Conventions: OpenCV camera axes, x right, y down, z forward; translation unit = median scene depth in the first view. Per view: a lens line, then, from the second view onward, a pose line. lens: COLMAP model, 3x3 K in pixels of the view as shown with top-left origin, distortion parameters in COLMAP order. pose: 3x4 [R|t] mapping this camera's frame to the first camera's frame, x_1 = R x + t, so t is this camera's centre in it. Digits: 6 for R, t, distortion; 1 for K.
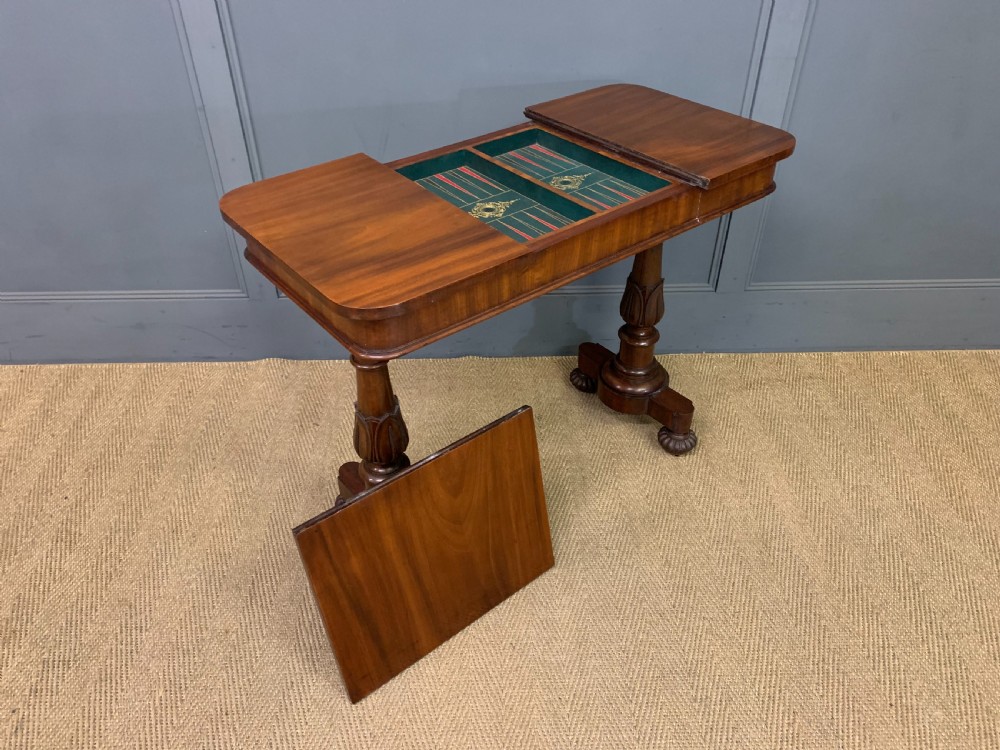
lens RADIAL K [[763.5, 0, 500.1], [0, 763.5, 372.5], [0, 0, 1]] dist [0.015633, -0.007151]
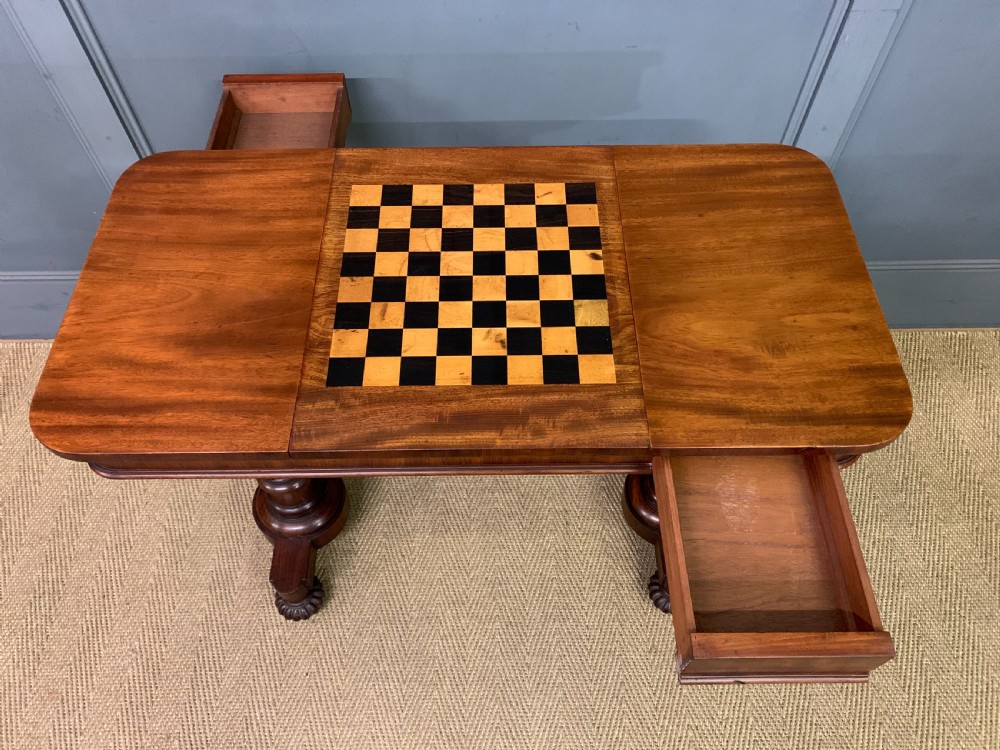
lens RADIAL K [[763.5, 0, 502.0], [0, 763.5, 371.9], [0, 0, 1]] dist [0.015633, -0.007151]
pose [[0.999913, 0.005773, -0.011820, 0.047428], [-0.001435, 0.941063, 0.338229, -0.343202], [0.013076, -0.338183, 0.940990, 0.251353]]
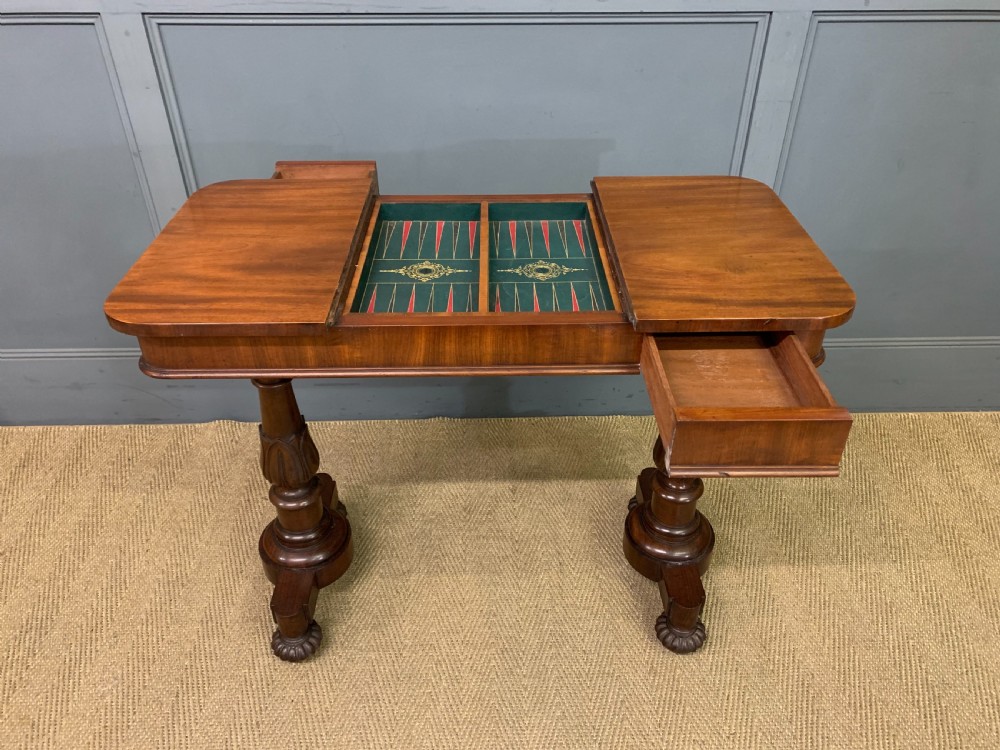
lens RADIAL K [[763.5, 0, 500.3], [0, 763.5, 367.8], [0, 0, 1]] dist [0.015633, -0.007151]
pose [[0.999994, 0.001575, 0.002948, 0.038899], [-0.001468, 0.999349, -0.036053, -0.062436], [-0.003003, 0.036048, 0.999346, 0.106817]]
